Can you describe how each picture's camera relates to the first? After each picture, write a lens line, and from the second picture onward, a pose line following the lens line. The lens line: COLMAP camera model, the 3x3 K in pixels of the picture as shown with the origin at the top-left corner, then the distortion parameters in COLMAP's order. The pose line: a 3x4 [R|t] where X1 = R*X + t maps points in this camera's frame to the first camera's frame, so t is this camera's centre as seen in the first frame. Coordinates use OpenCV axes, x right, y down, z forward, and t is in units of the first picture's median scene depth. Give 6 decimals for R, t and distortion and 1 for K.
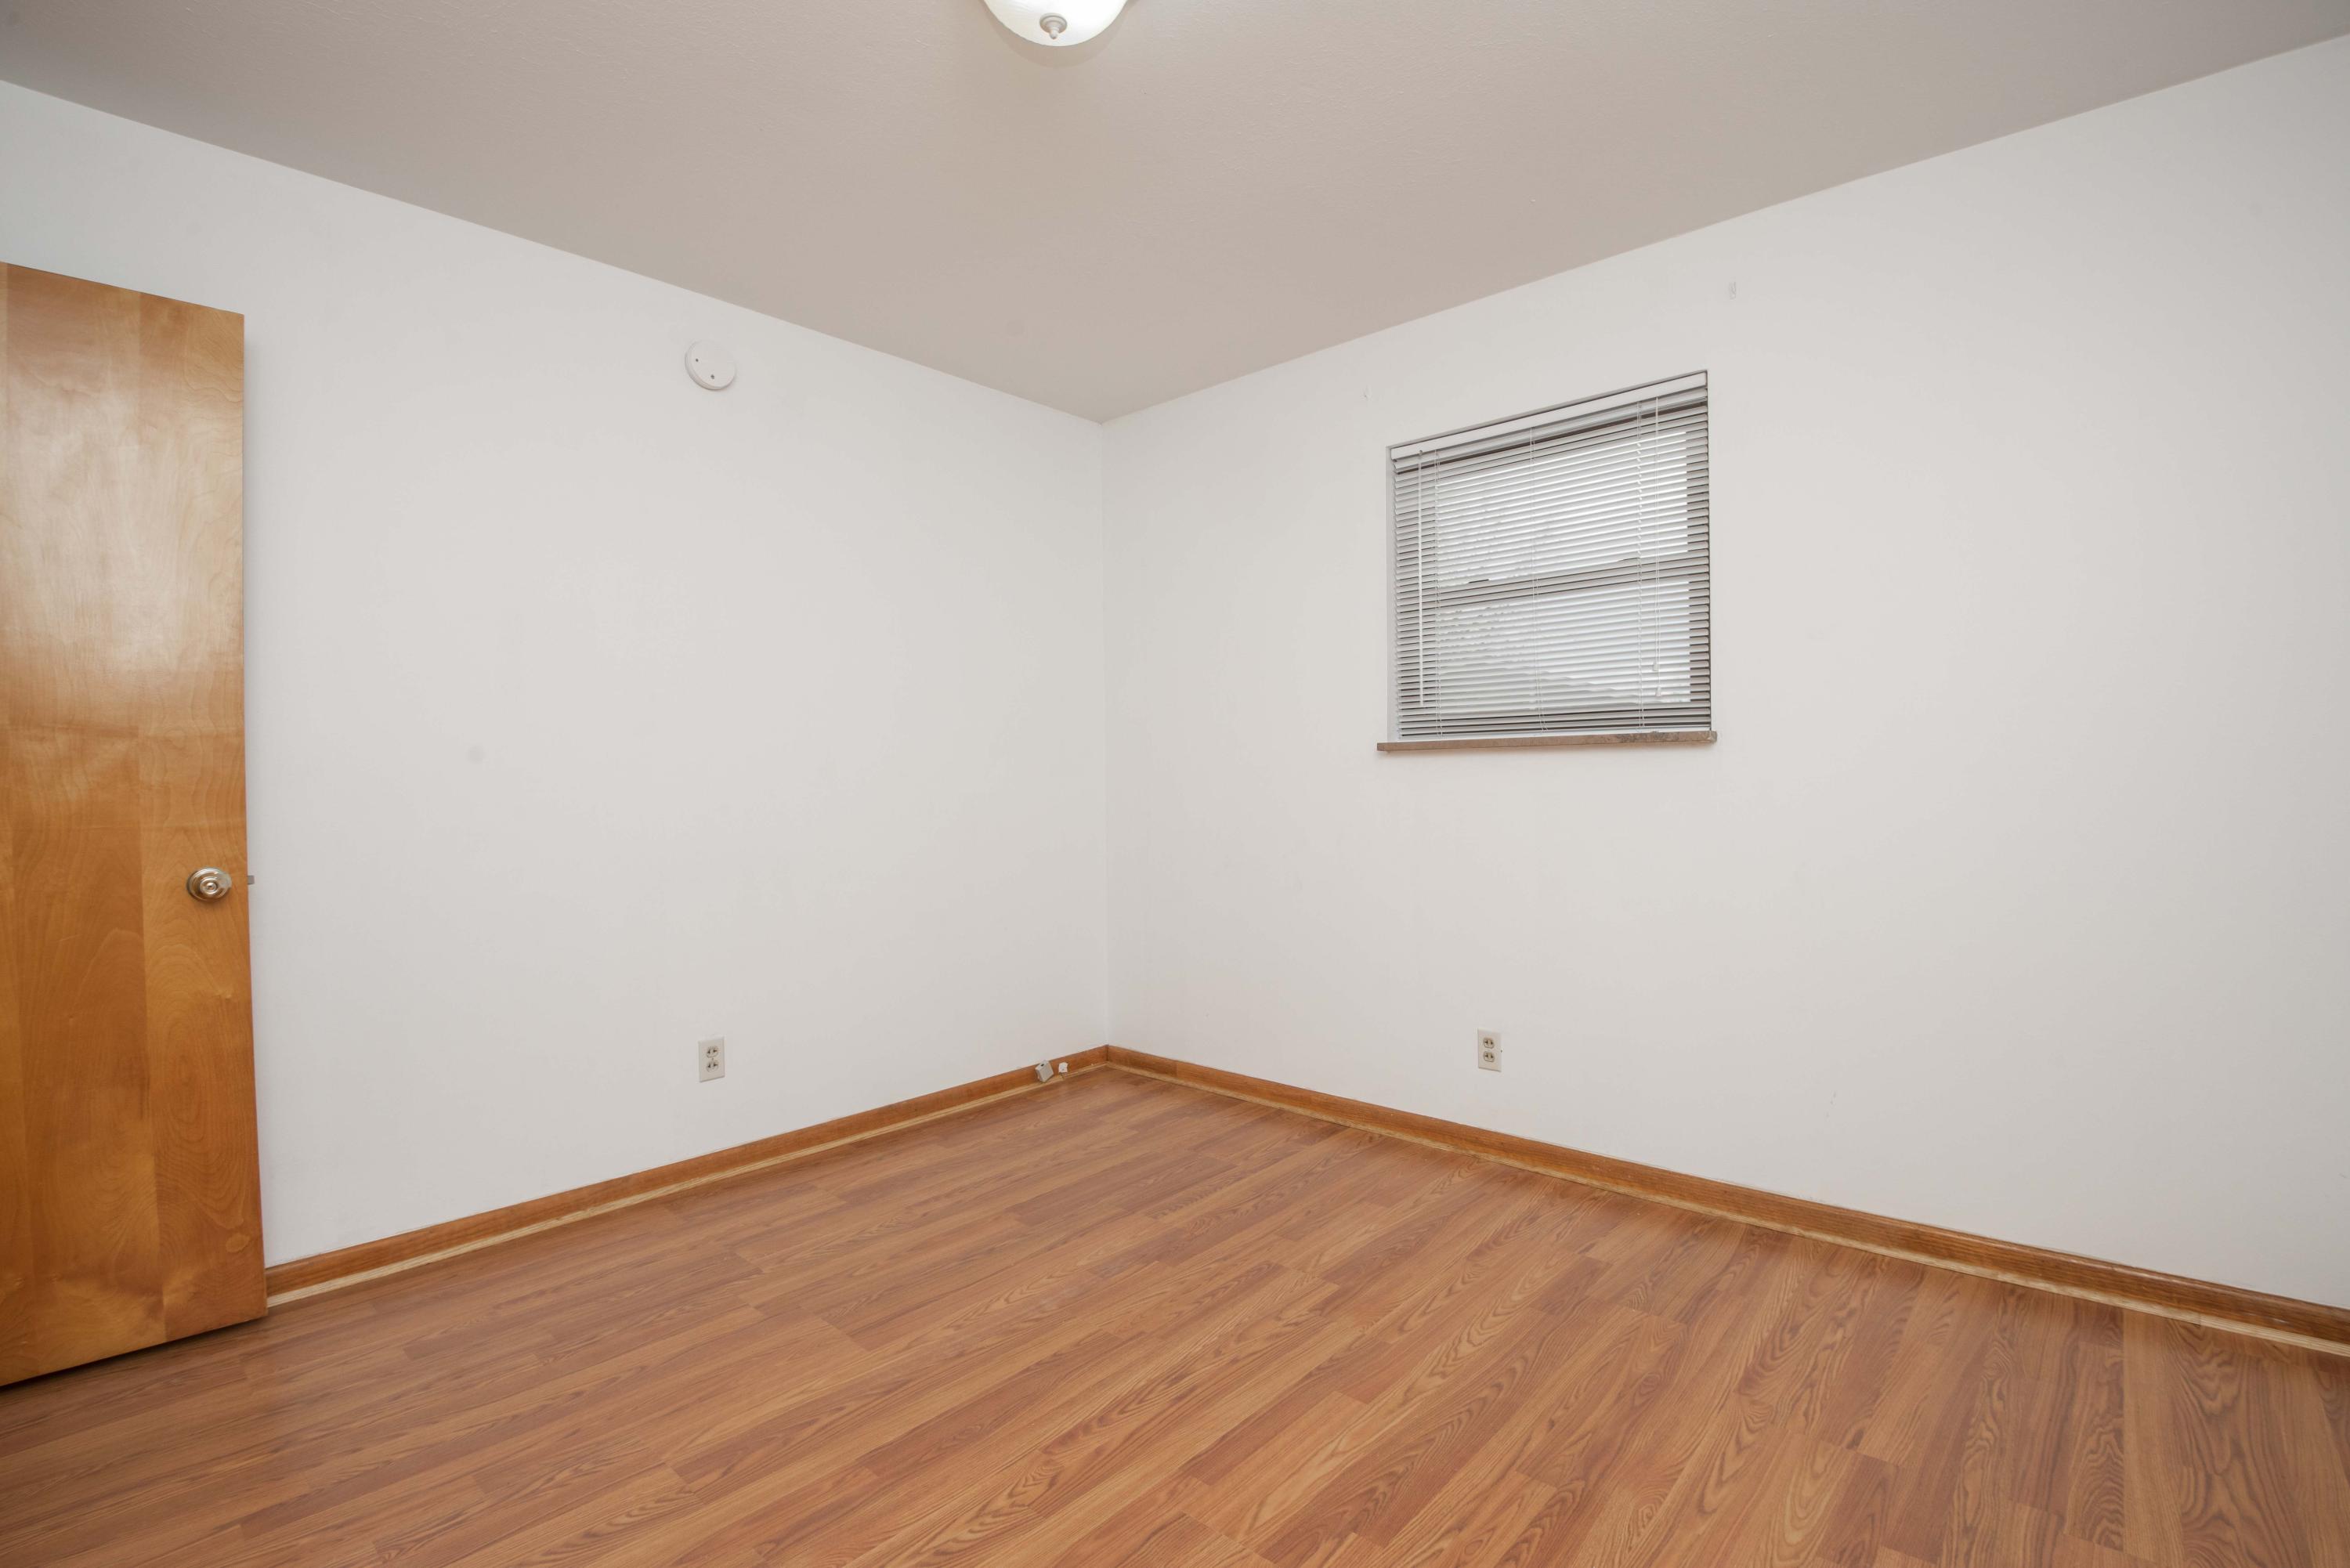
lens RADIAL K [[1062.7, 0, 1186.5], [0, 1062.7, 786.6], [0, 0, 1]] dist [-0.014660, -0.013691]
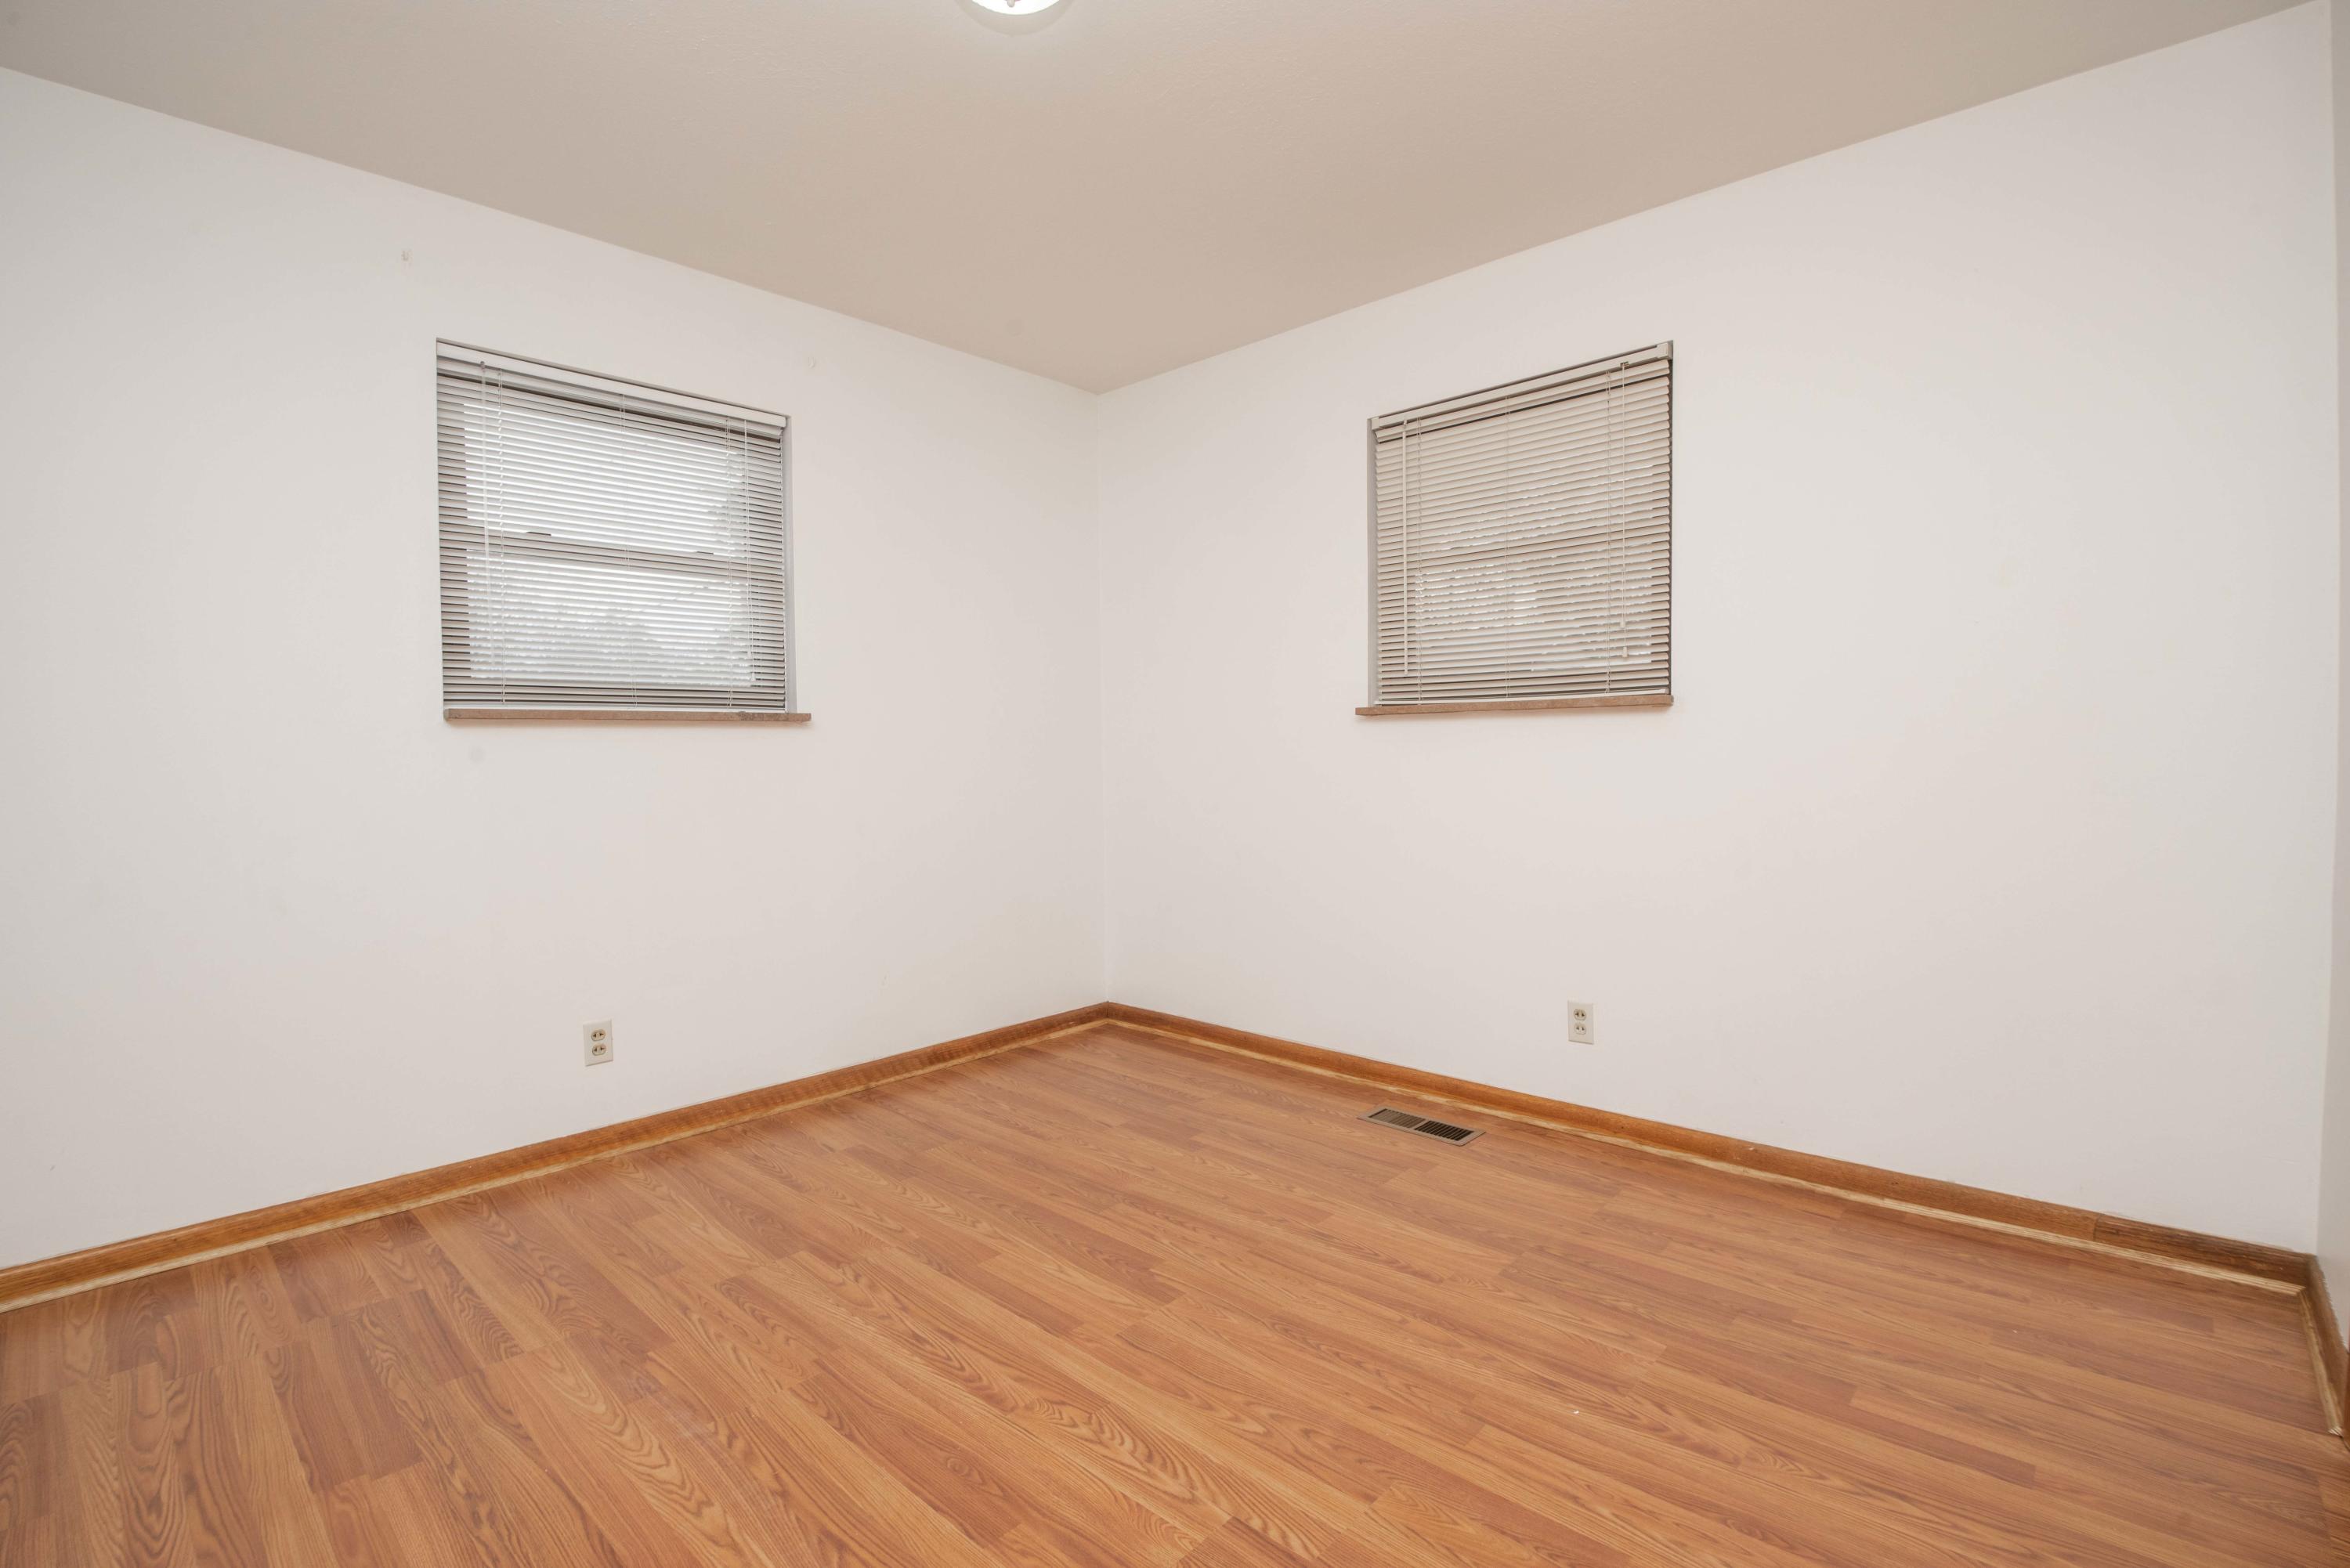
lens RADIAL K [[1088.4, 0, 1175.0], [0, 1088.4, 784.0], [0, 0, 1]] dist [-0.000326, -0.026529]
pose [[0.021874, -0.021228, 0.999535, -0.938607], [0.022983, 0.999521, 0.020724, 0.016552], [-0.999497, 0.022519, 0.022351, 0.662862]]
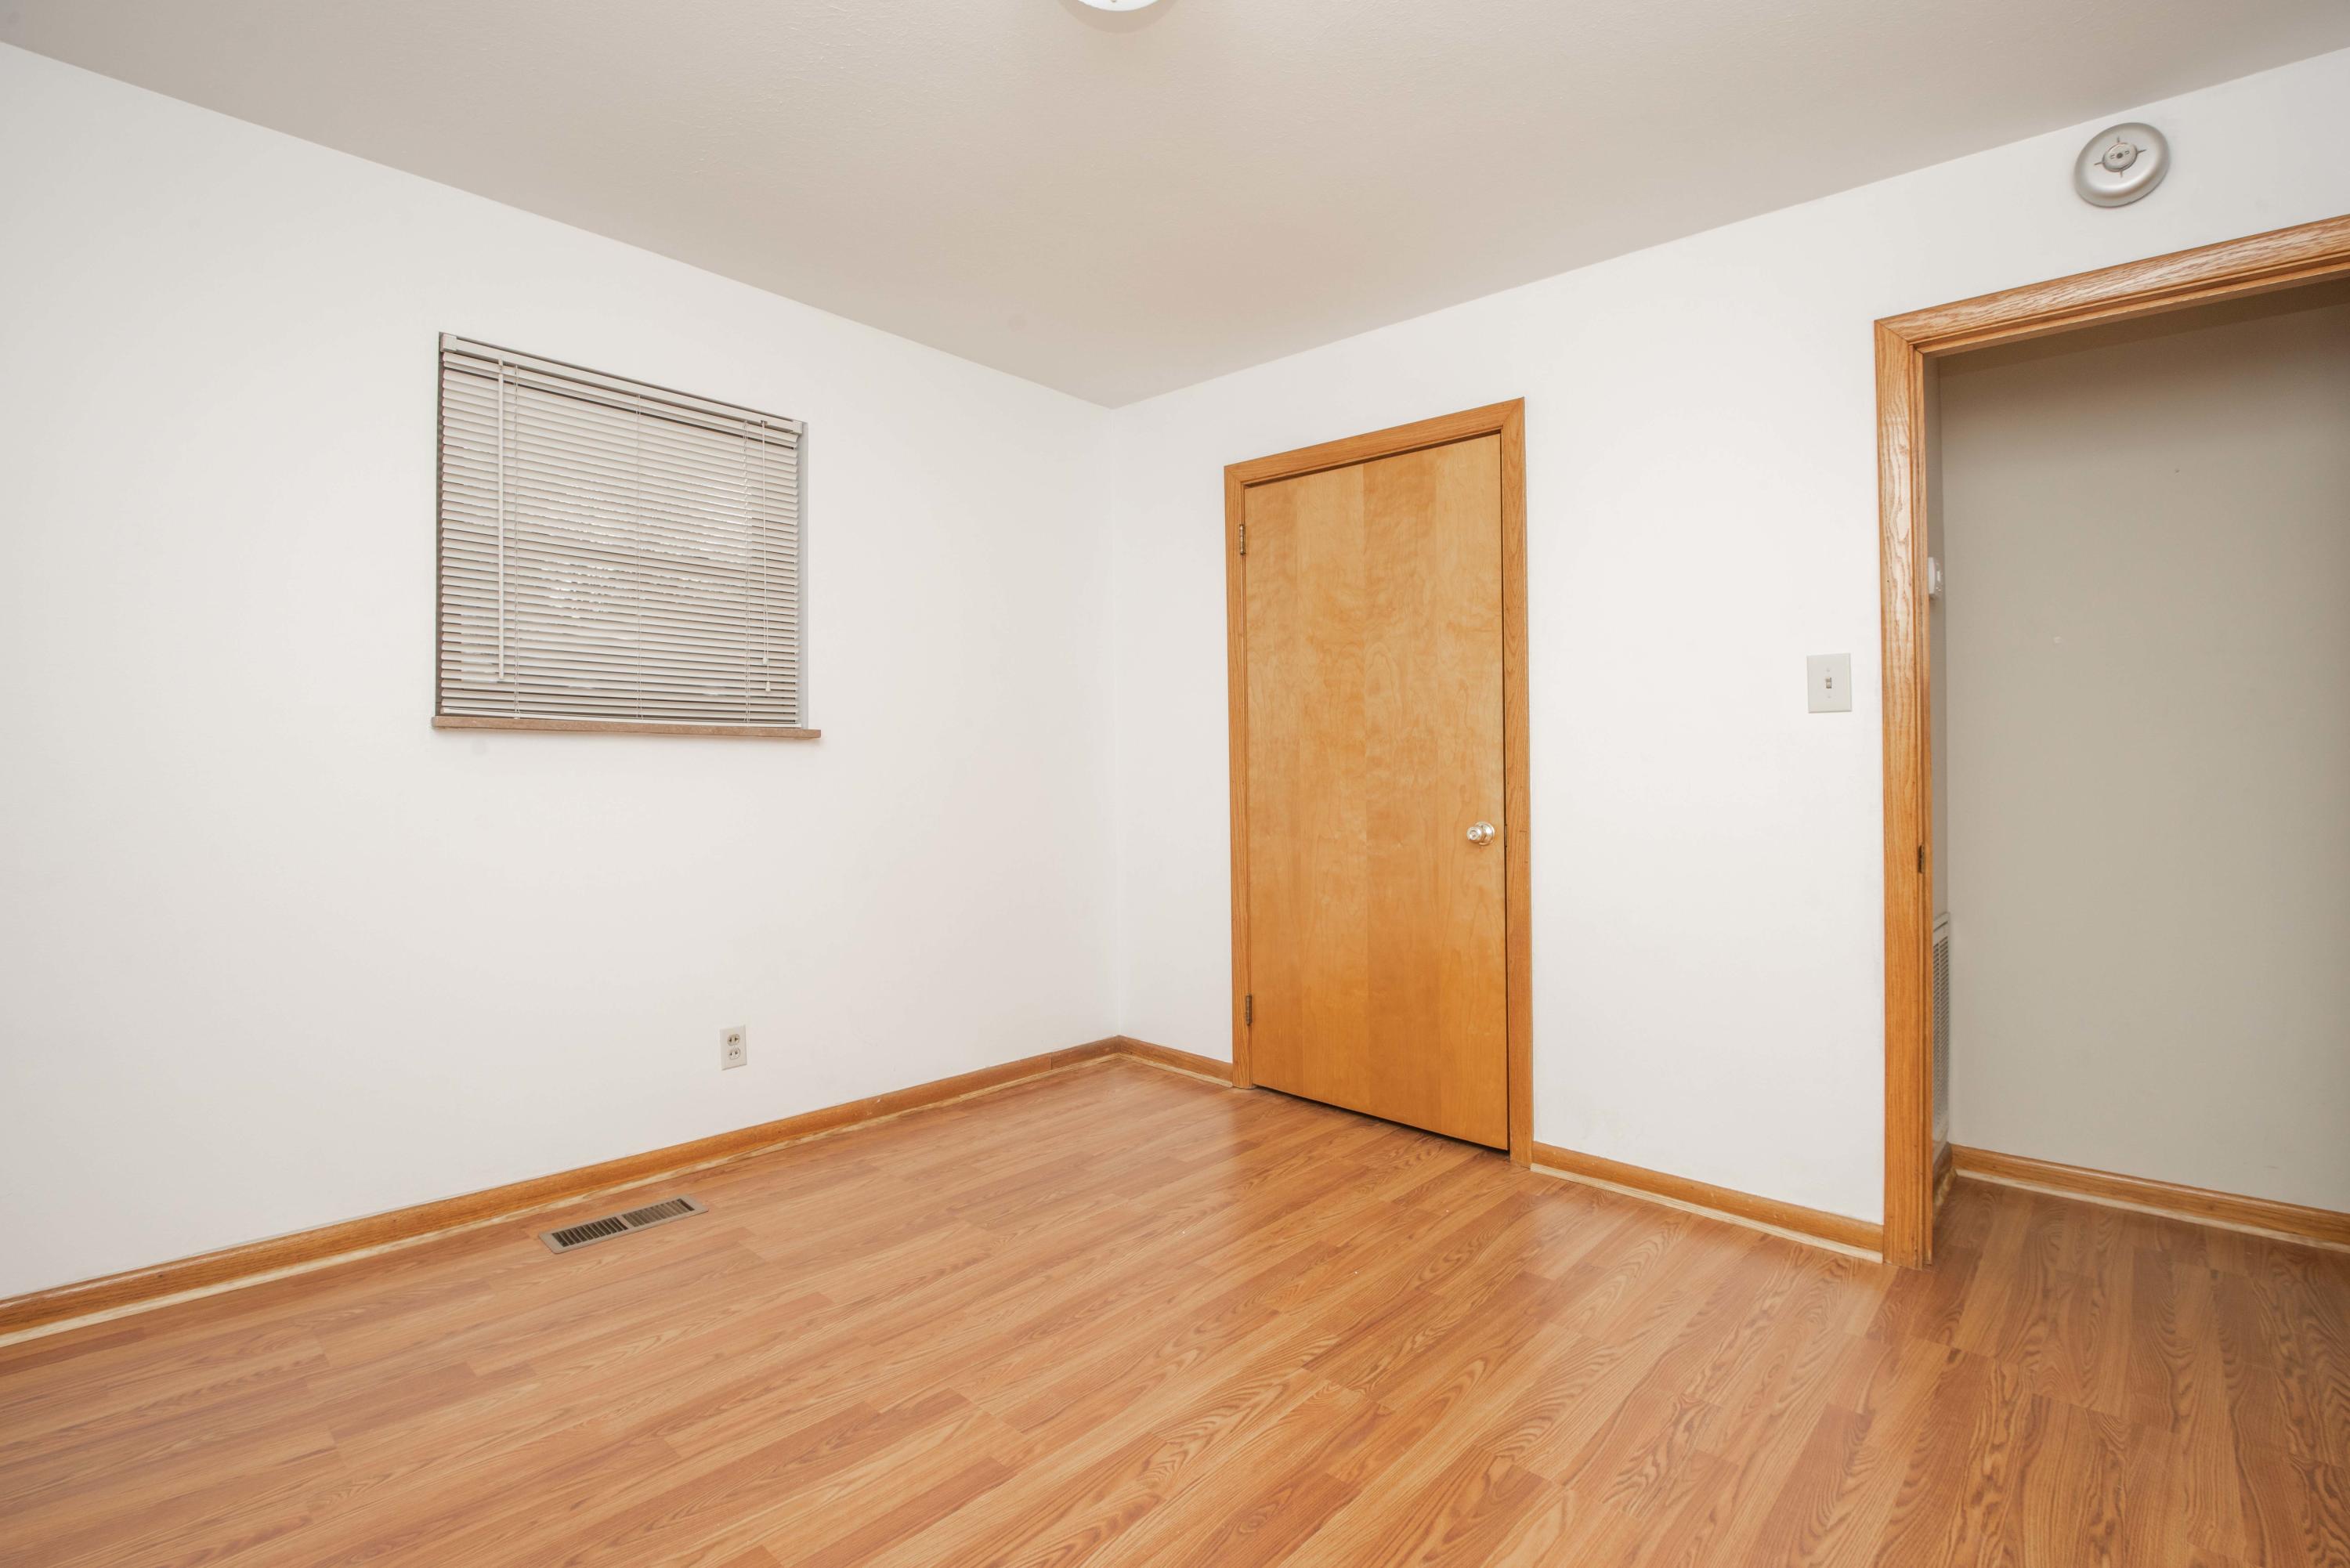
lens RADIAL K [[1071.9, 0, 1223.4], [0, 1071.9, 780.0], [0, 0, 1]] dist [-0.014017, -0.015277]
pose [[-0.999808, 0.003512, -0.019277, -0.143693], [0.003167, 0.999835, 0.017880, -0.005931], [0.019336, 0.017815, -0.999654, 1.566204]]
